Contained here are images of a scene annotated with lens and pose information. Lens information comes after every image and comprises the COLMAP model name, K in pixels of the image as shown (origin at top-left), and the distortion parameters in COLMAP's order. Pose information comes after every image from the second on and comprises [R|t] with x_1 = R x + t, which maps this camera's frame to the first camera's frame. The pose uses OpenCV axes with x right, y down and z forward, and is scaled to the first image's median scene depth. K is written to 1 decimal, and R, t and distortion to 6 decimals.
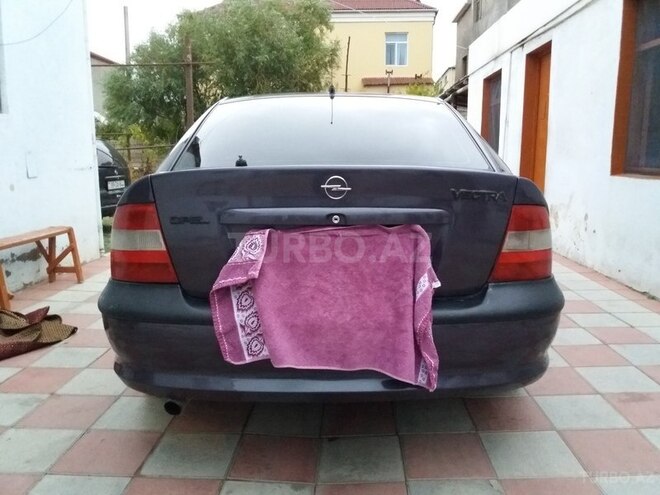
lens RADIAL K [[545.0, 0, 332.0], [0, 545.0, 248.4], [0, 0, 1]] dist [0.005036, -0.021459]
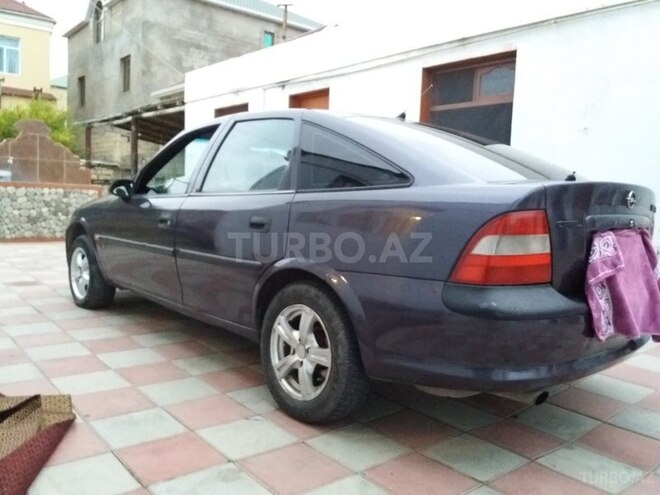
lens RADIAL K [[545.0, 0, 356.8], [0, 545.0, 250.9], [0, 0, 1]] dist [0.005036, -0.021459]
pose [[0.739568, -0.031900, 0.672326, -0.888374], [0.065829, 0.997516, -0.025083, 0.001559], [-0.669855, 0.062809, 0.739830, 0.291759]]
